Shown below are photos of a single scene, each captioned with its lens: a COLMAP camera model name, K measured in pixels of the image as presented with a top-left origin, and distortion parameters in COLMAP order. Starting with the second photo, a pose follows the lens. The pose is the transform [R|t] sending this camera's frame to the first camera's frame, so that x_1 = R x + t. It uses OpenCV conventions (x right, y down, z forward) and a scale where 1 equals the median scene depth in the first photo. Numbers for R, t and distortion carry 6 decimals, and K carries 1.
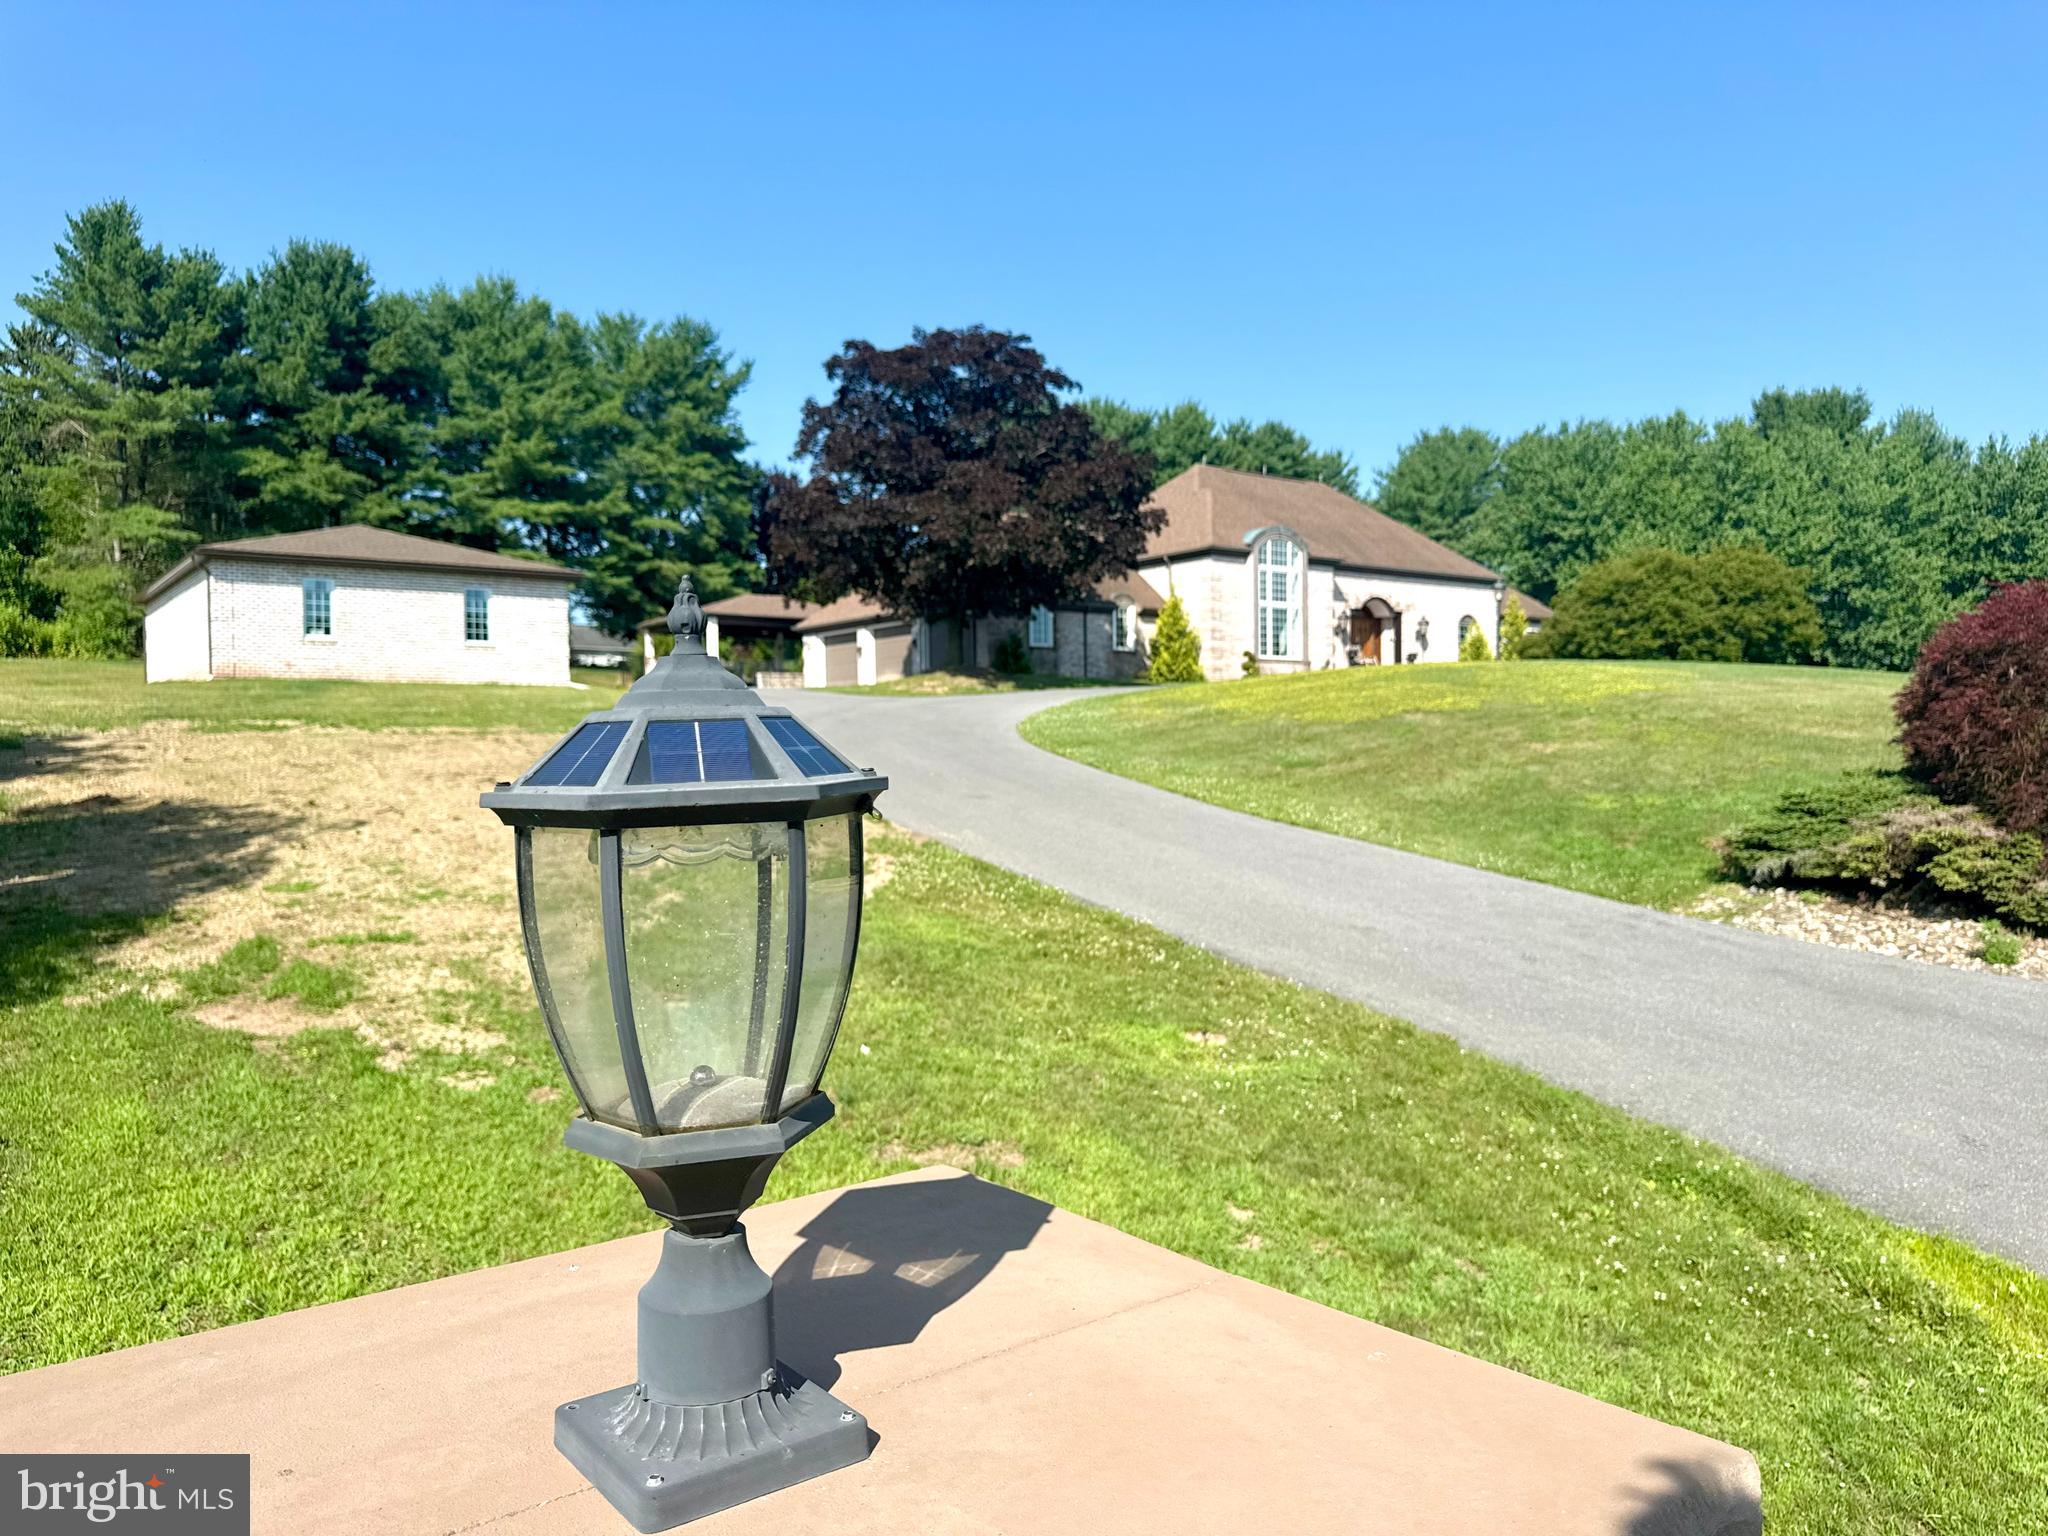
lens RADIAL K [[1471.3, 0, 1020.8], [0, 1471.3, 760.9], [0, 0, 1]] dist [0.076509, -0.069559]
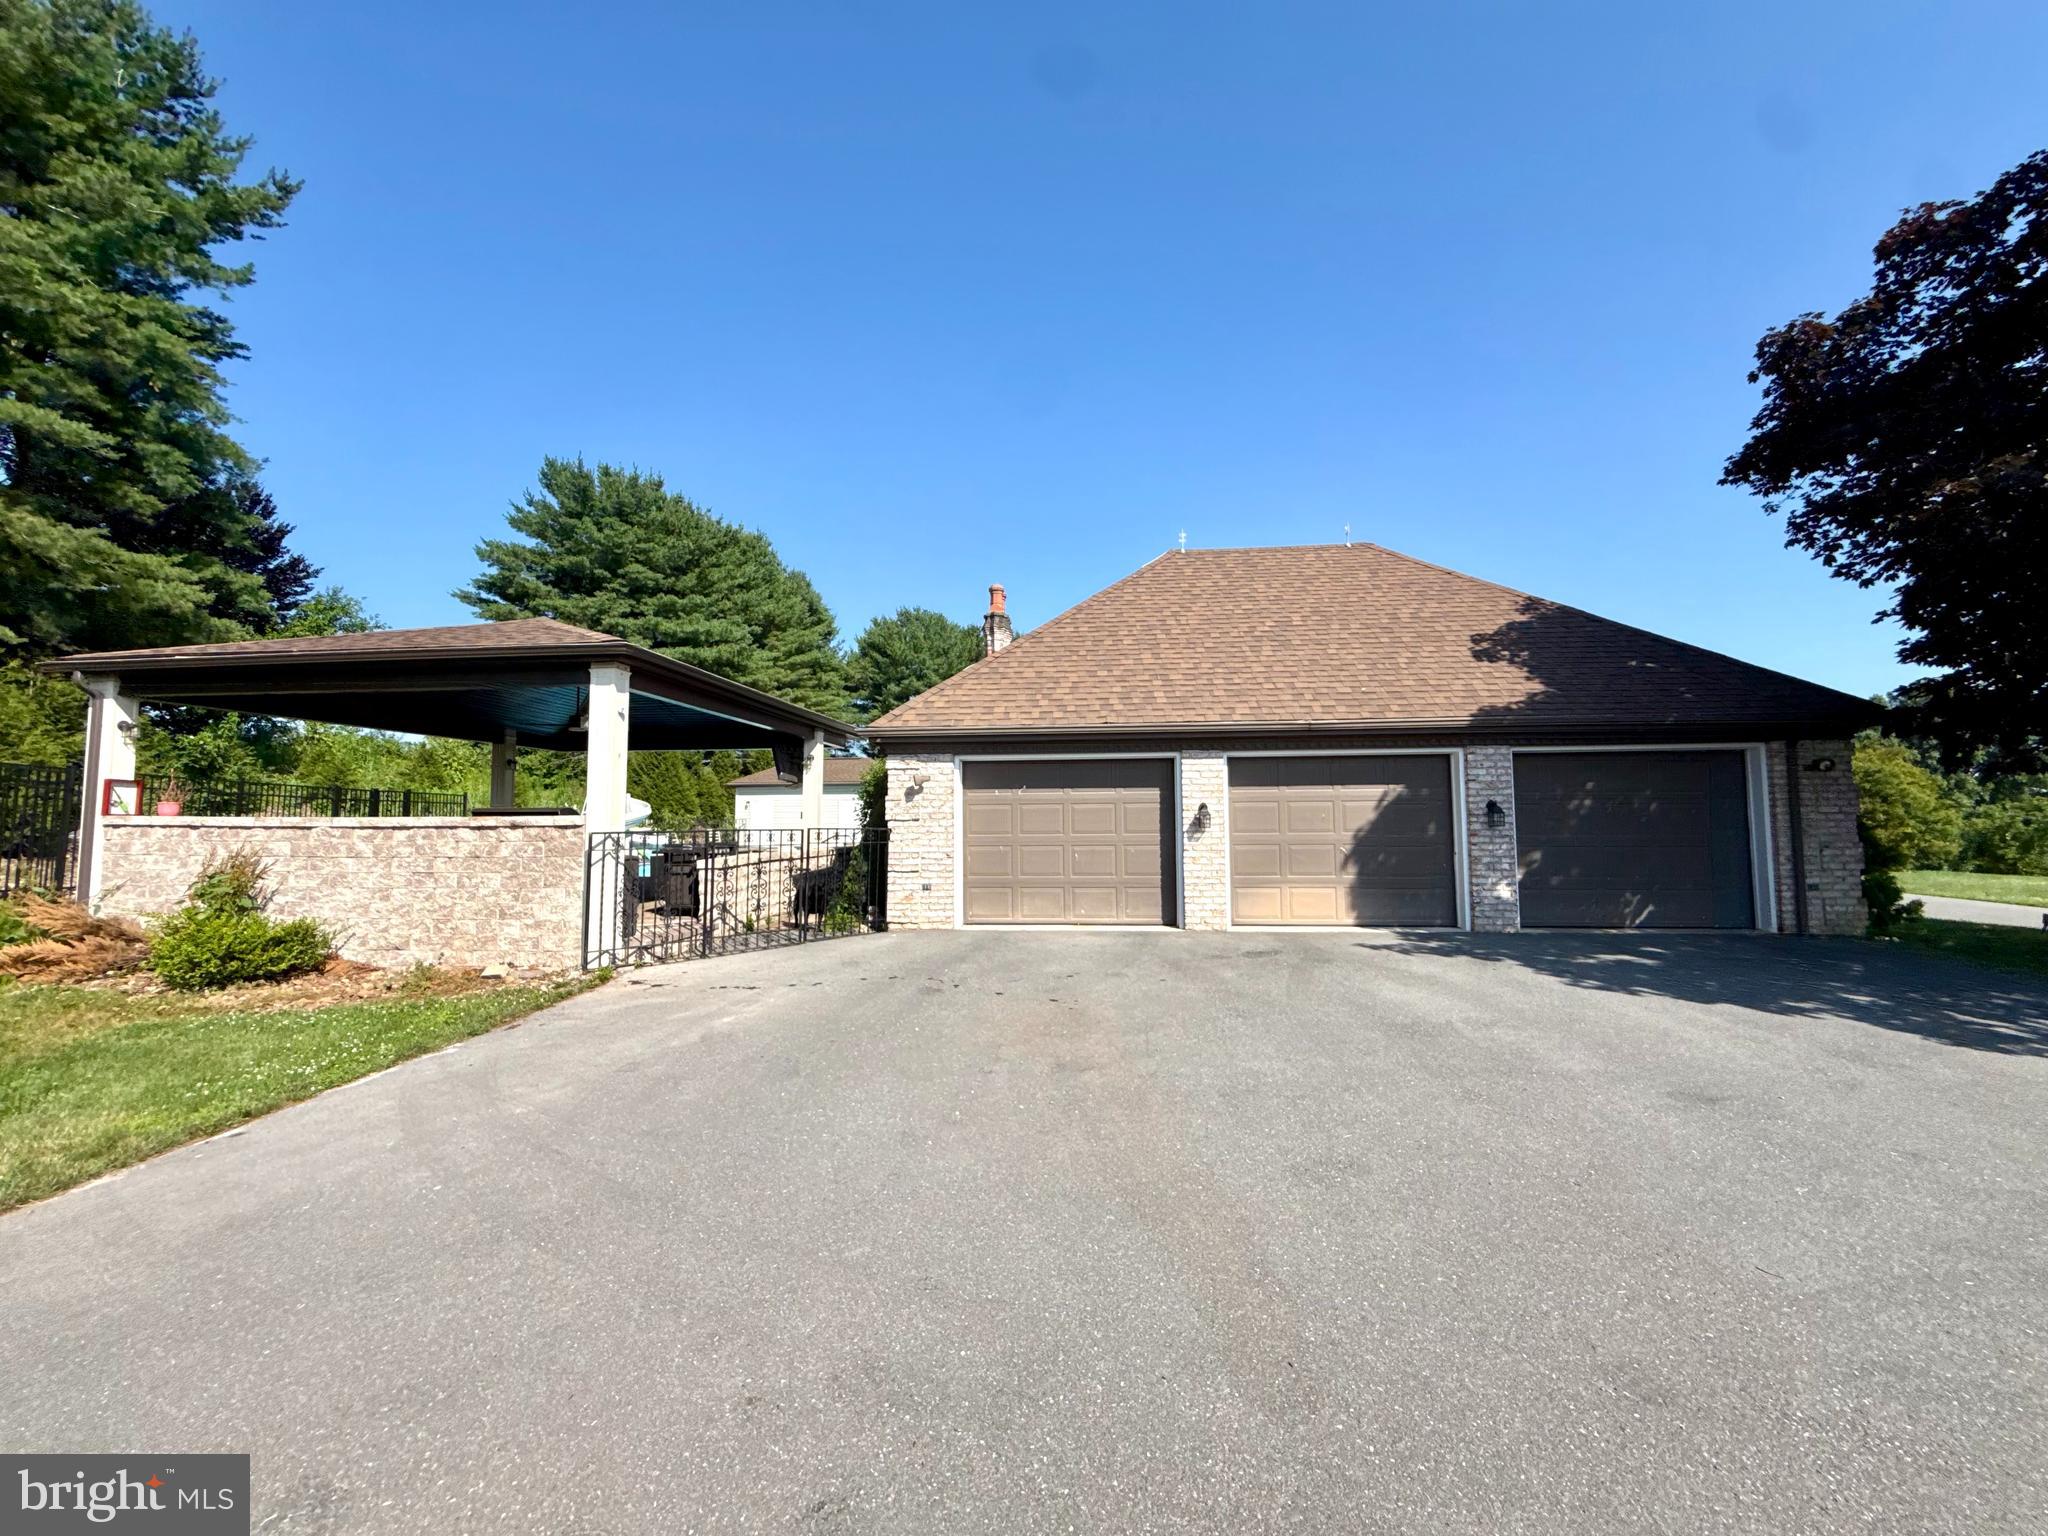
lens RADIAL K [[822.0, 0, 1020.7], [0, 822.0, 768.1], [0, 0, 1]] dist [0.000097, 0.000260]
pose [[0.697697, 0.064946, 0.713443, -0.232220], [-0.010905, 0.996730, -0.080070, -0.061455], [-0.716310, 0.048085, 0.696123, 0.755454]]
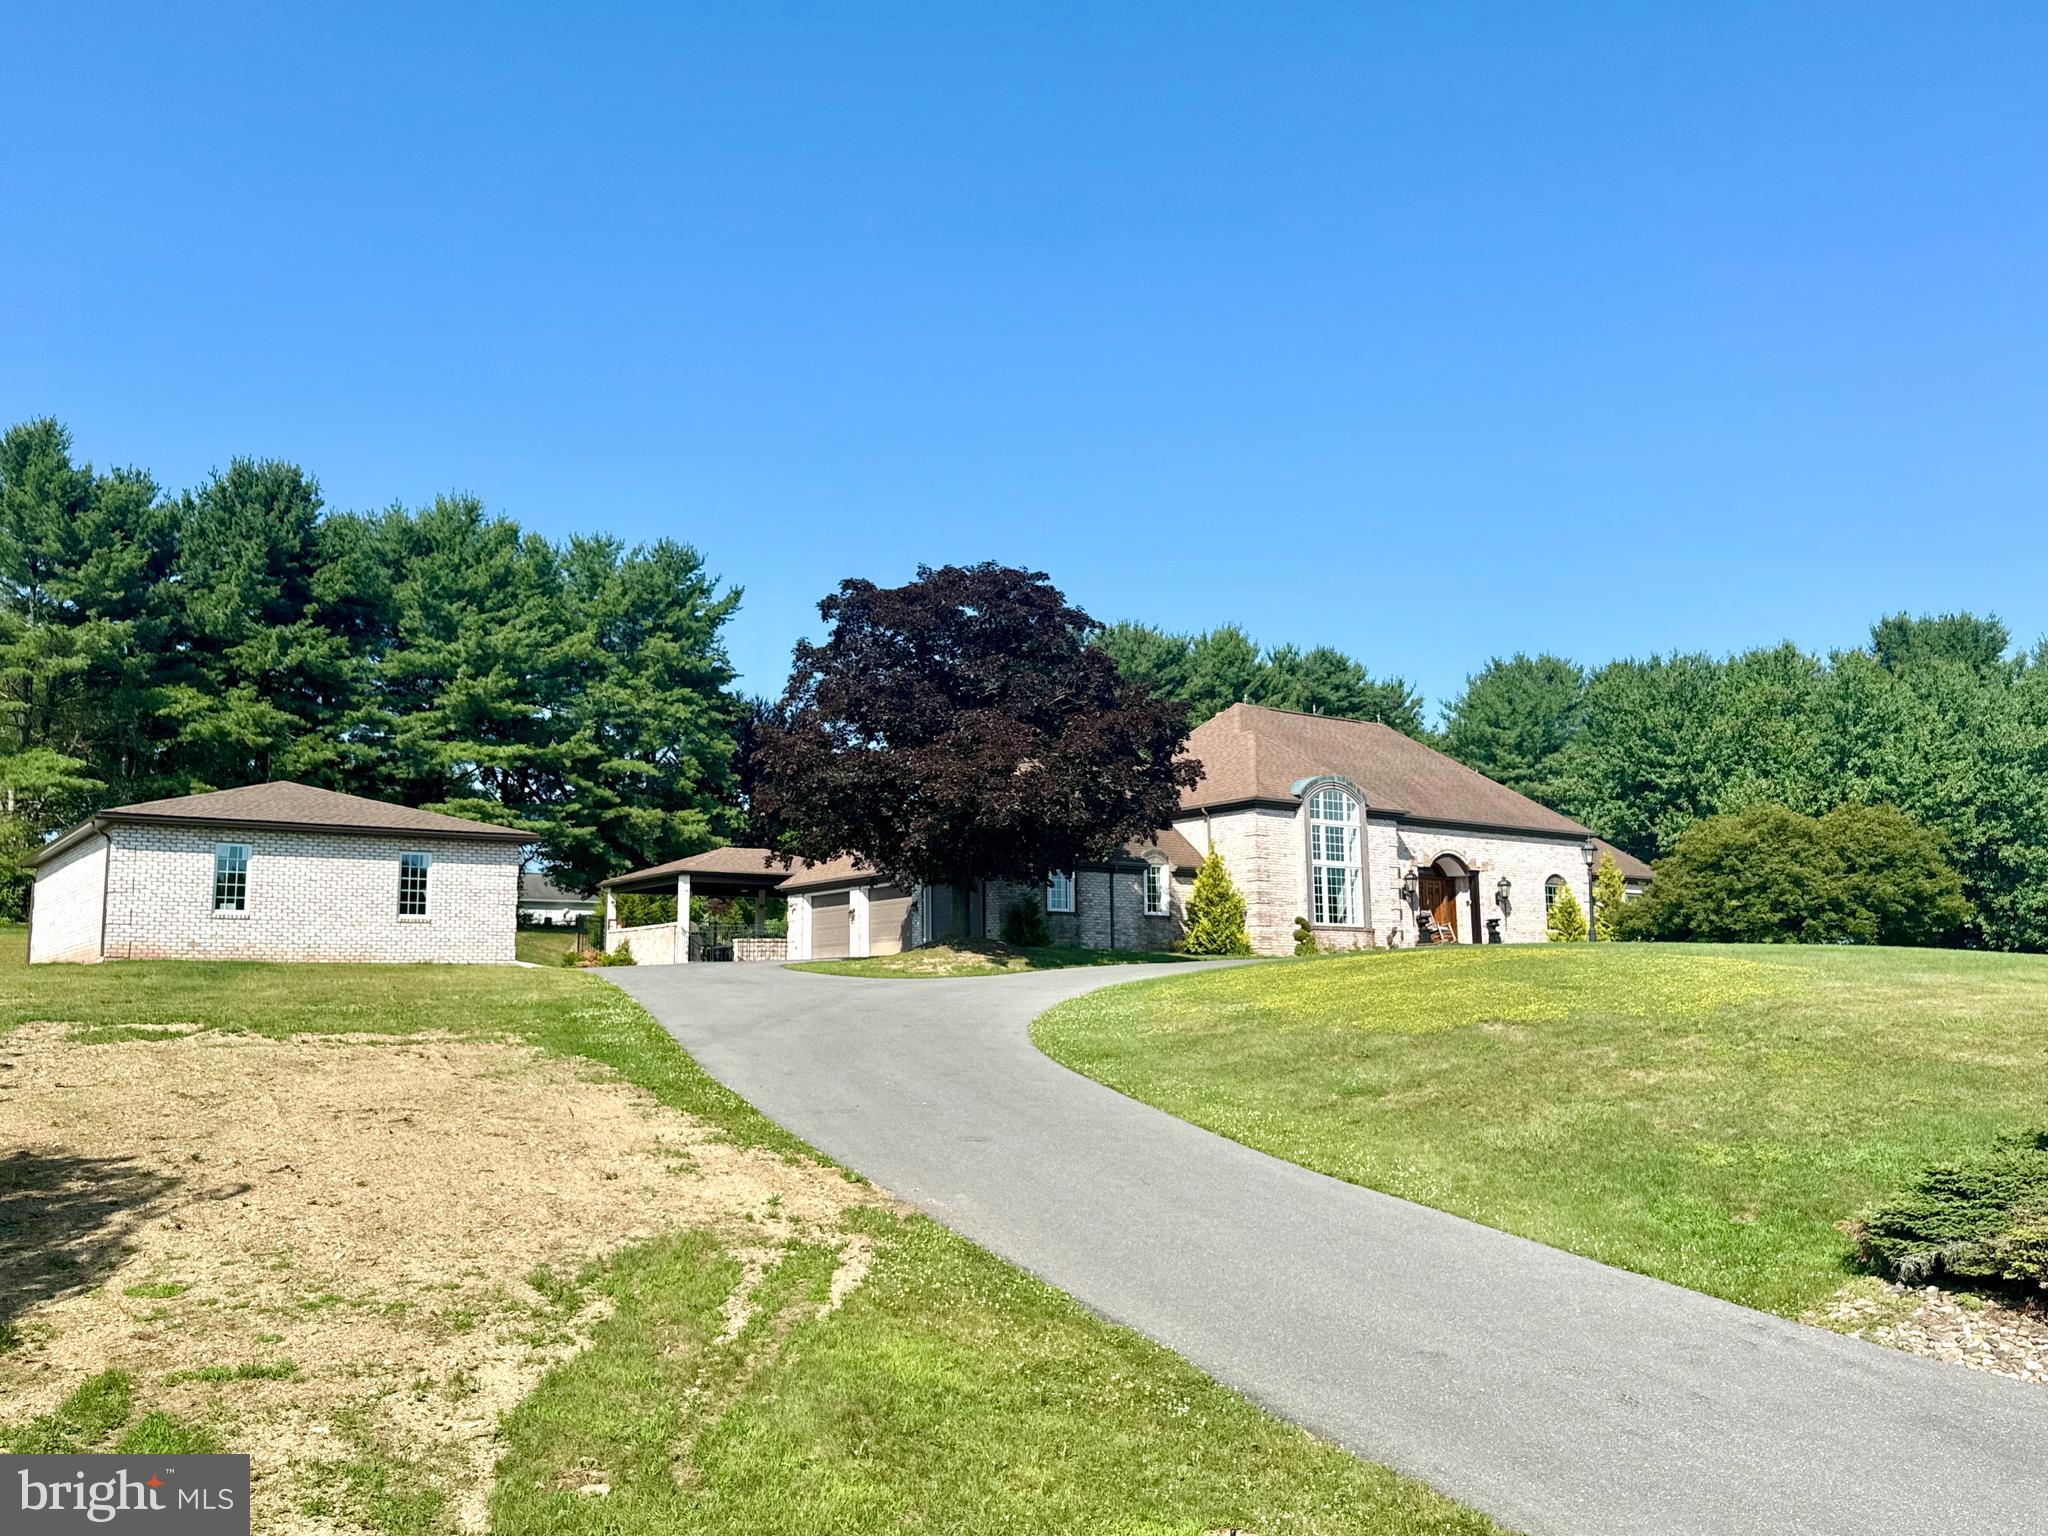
lens RADIAL K [[1691.3, 0, 1024.0], [0, 1691.3, 768.0], [0, 0, 1]] dist [0.125656, -0.152589]
pose [[0.999933, 0.002378, -0.011314, 0.002571], [-0.003997, 0.989382, -0.145283, -0.014107], [0.010849, 0.145318, 0.989325, -0.001769]]
